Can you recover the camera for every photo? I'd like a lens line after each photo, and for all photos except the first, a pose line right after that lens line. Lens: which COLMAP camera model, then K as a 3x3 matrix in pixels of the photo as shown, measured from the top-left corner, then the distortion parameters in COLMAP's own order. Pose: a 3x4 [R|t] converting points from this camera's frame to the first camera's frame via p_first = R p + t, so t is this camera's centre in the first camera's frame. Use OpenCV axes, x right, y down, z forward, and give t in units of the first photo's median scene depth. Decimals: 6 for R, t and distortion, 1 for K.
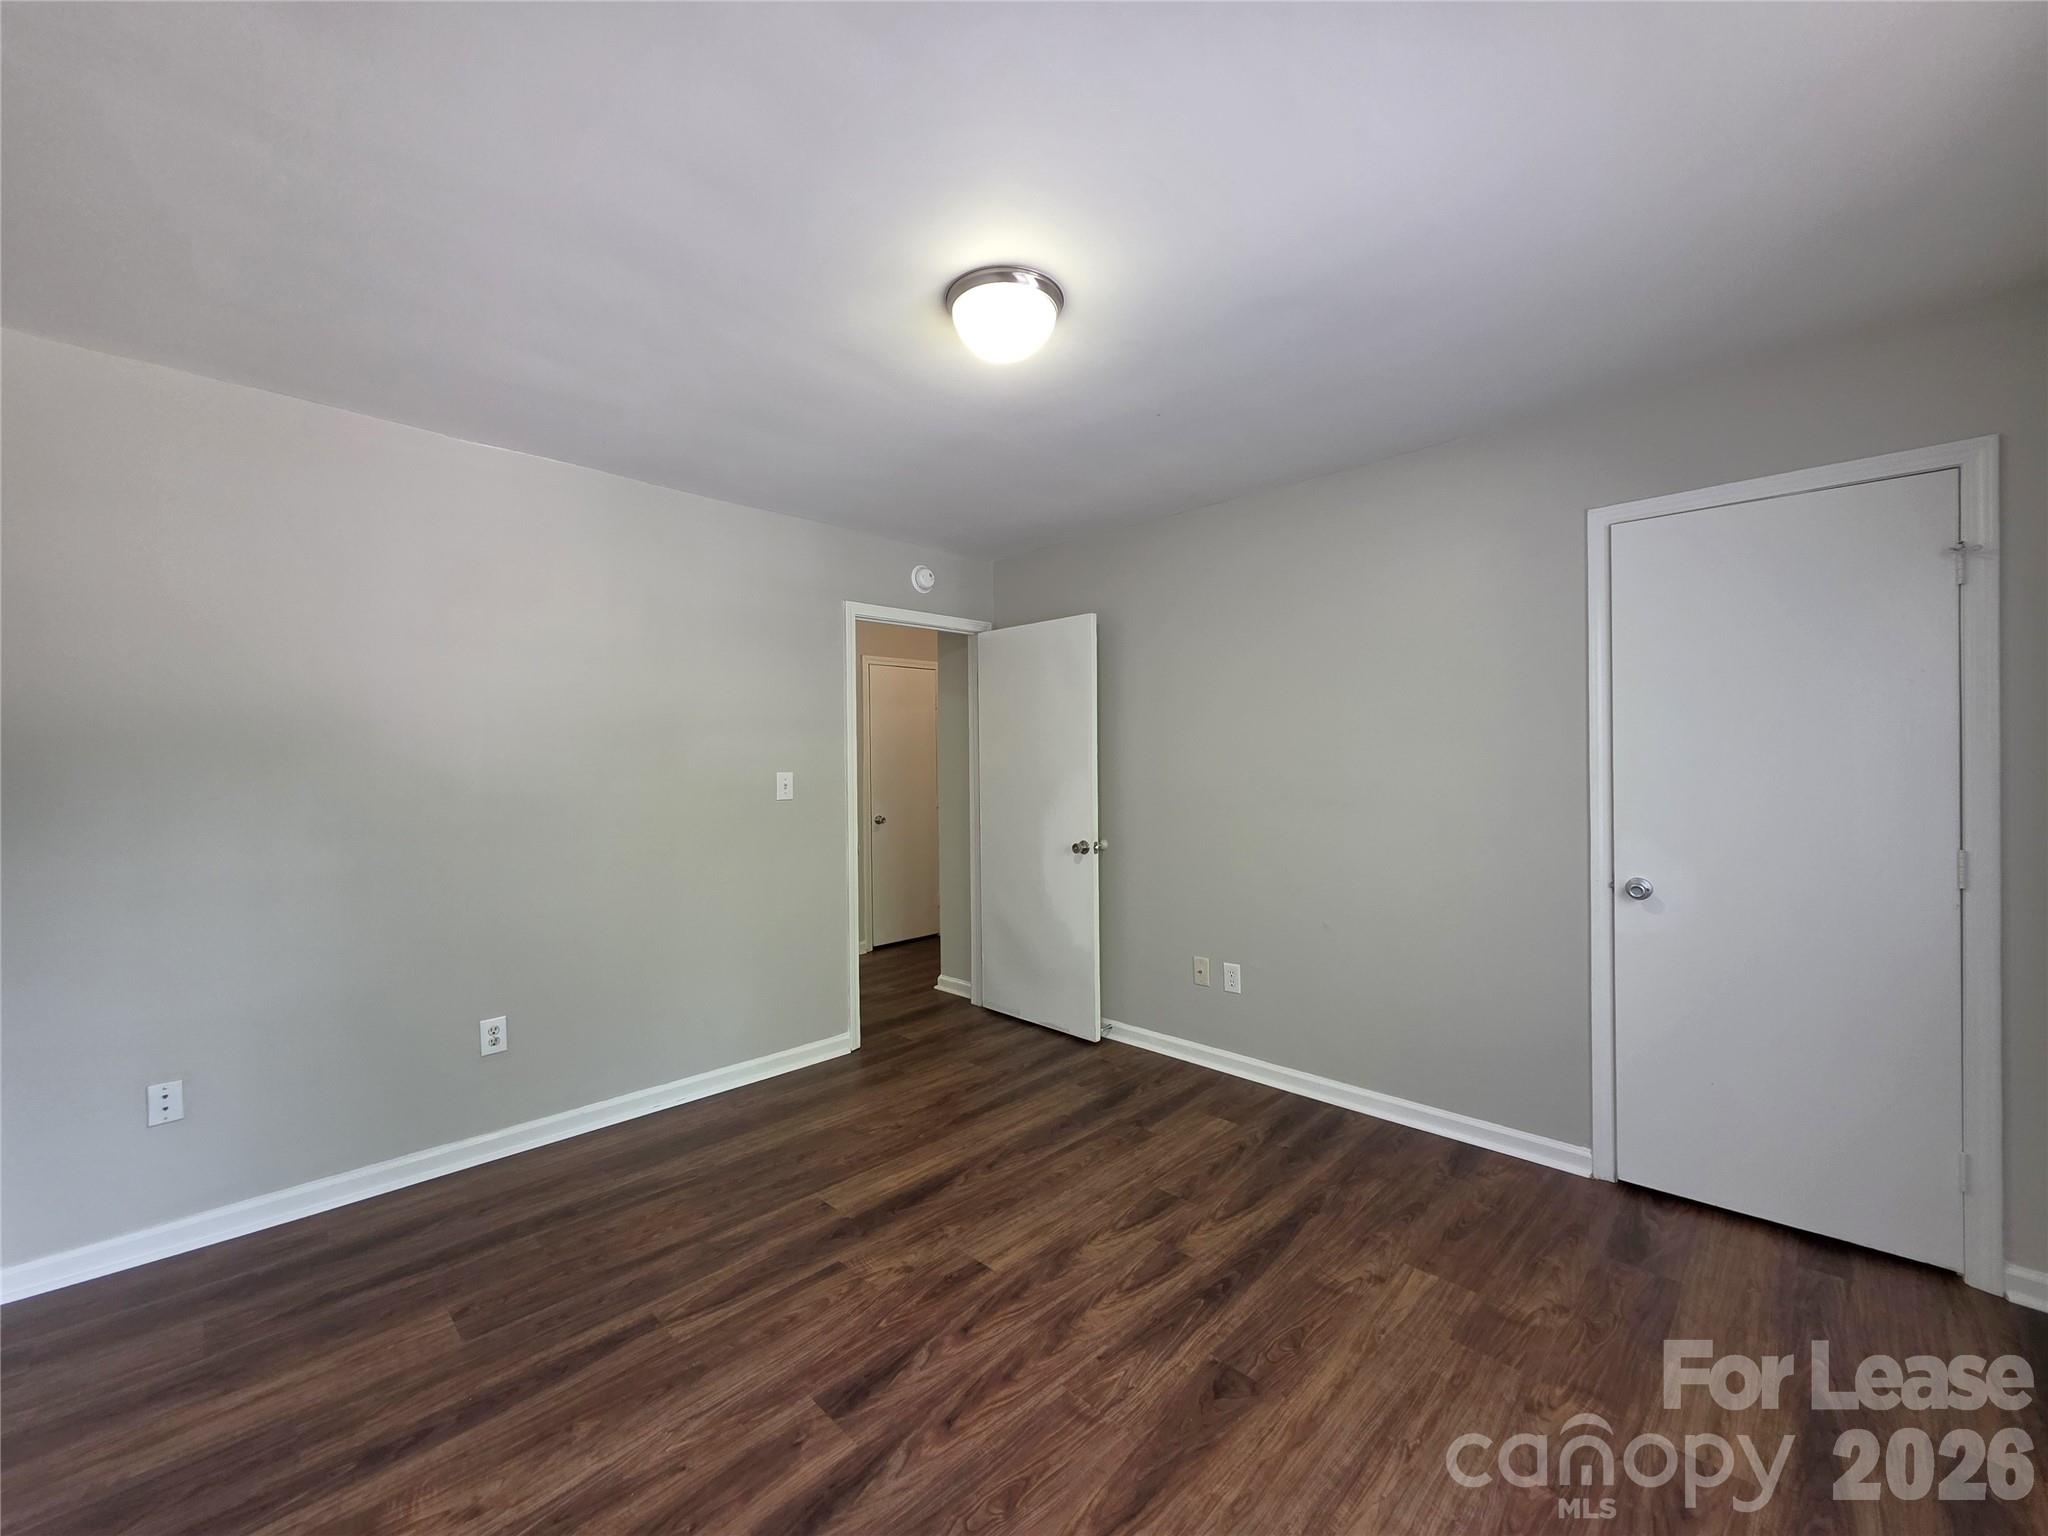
lens RADIAL K [[818.9, 0, 1007.9], [0, 818.9, 768.3], [0, 0, 1]] dist [0.003348, -0.000382]
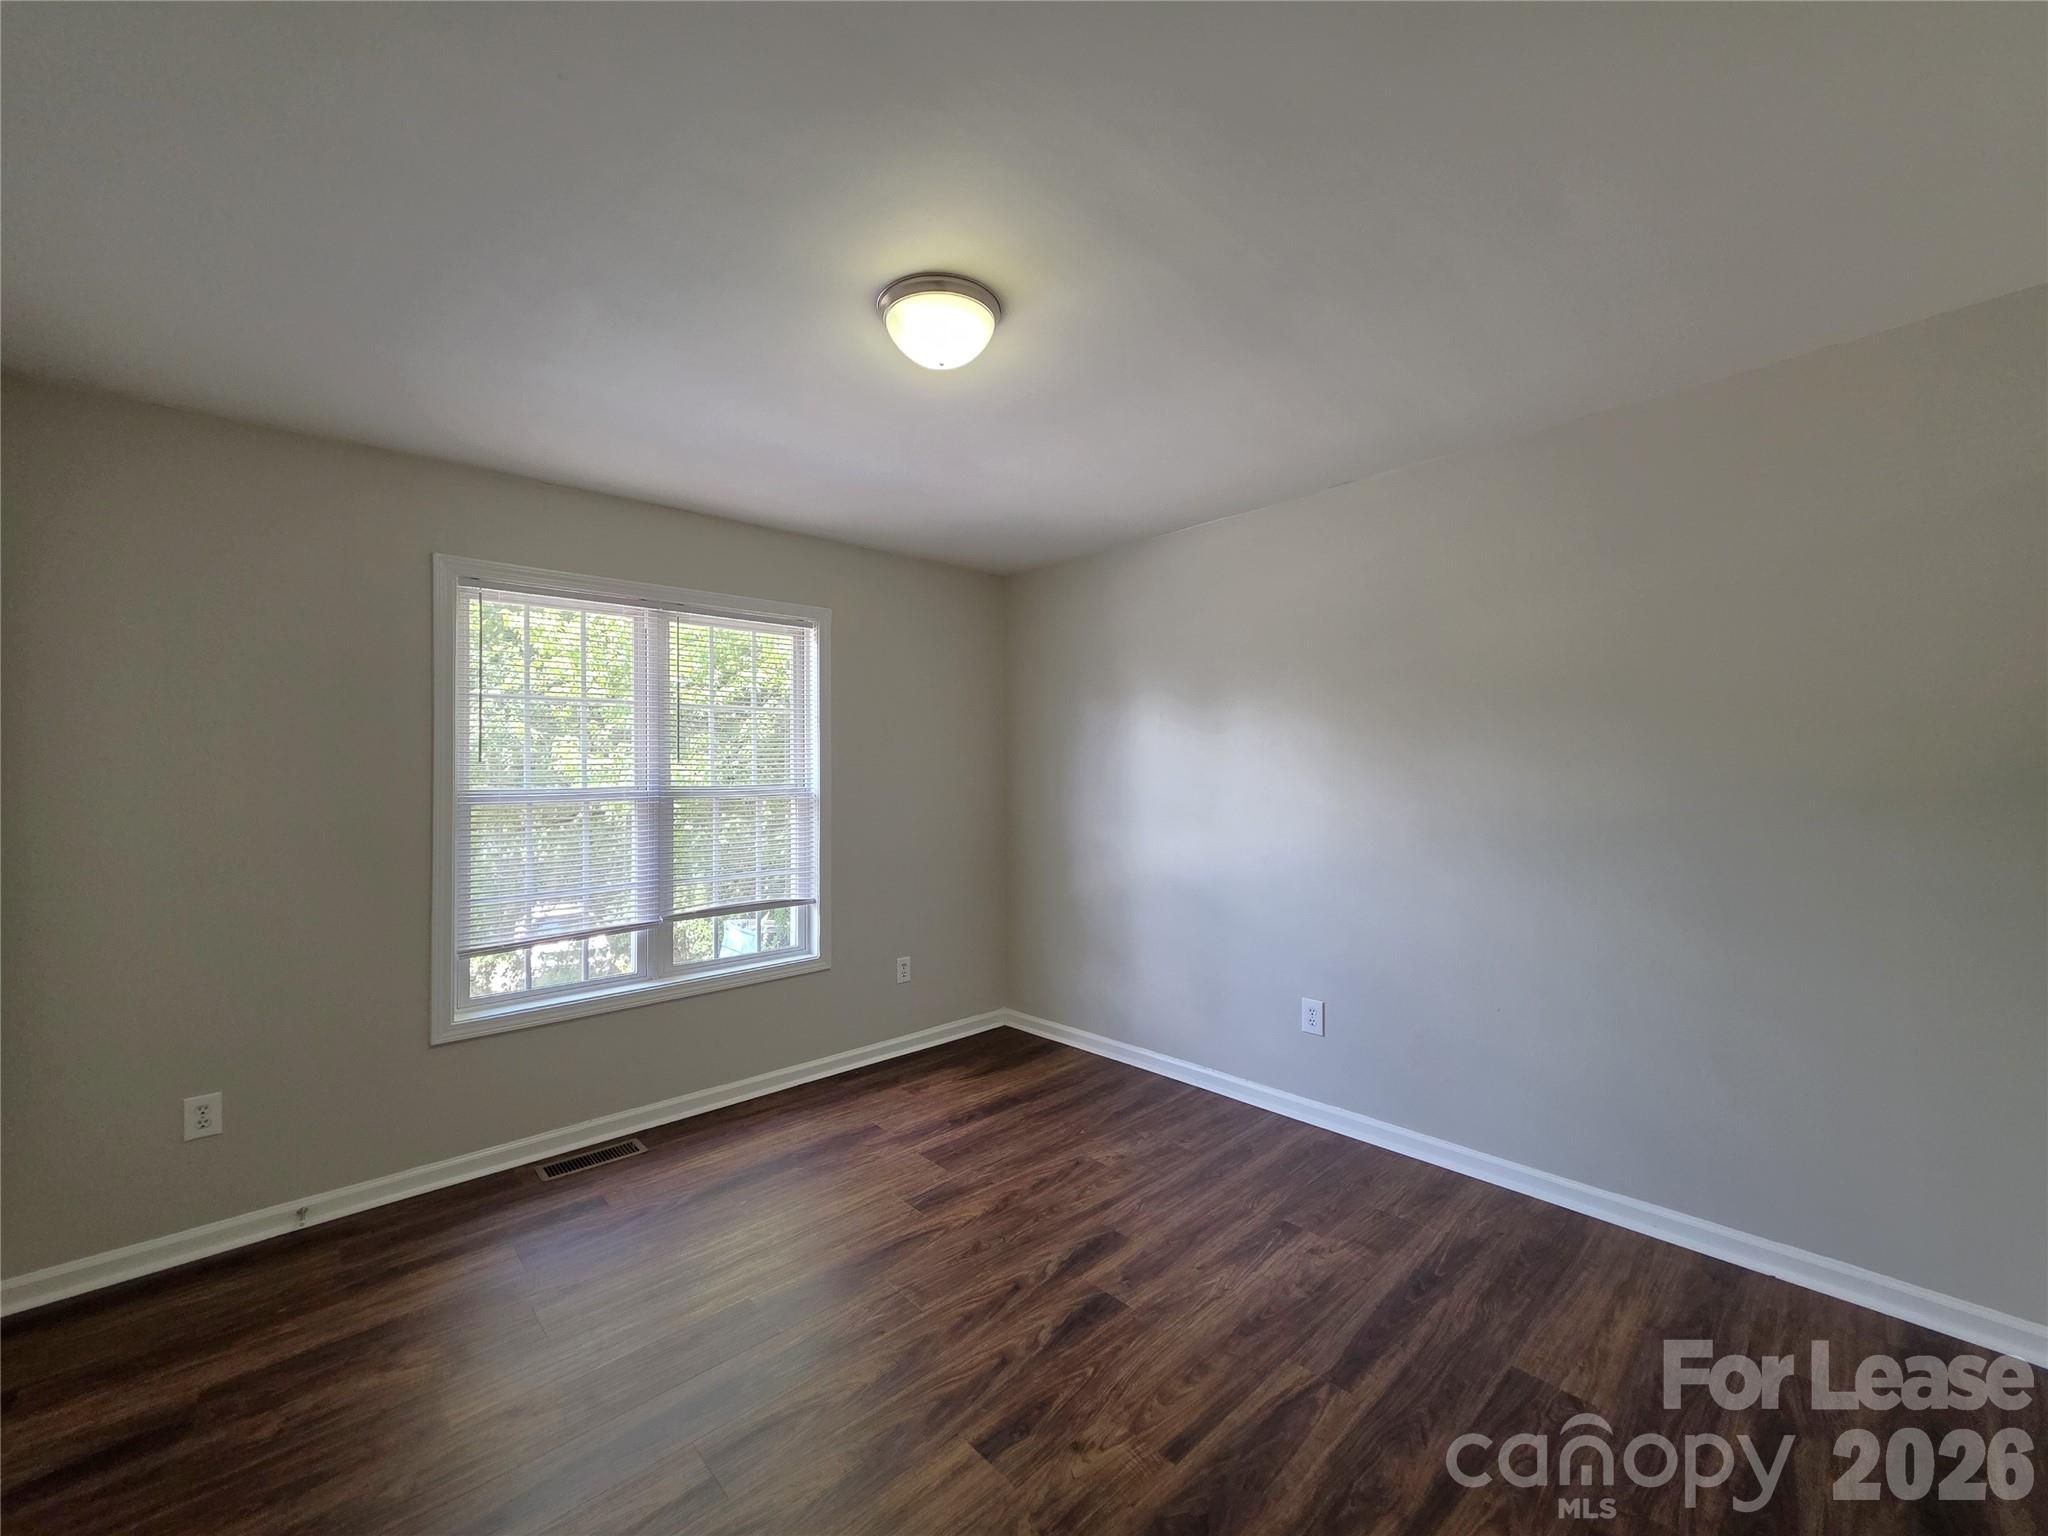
lens RADIAL K [[818.9, 0, 1021.8], [0, 818.9, 766.5], [0, 0, 1]] dist [0.003348, -0.000382]
pose [[-0.999298, 0.020502, 0.031354, -0.122063], [0.020479, 0.999790, -0.001033, -0.033210], [-0.031369, -0.000390, -0.999508, 2.035735]]
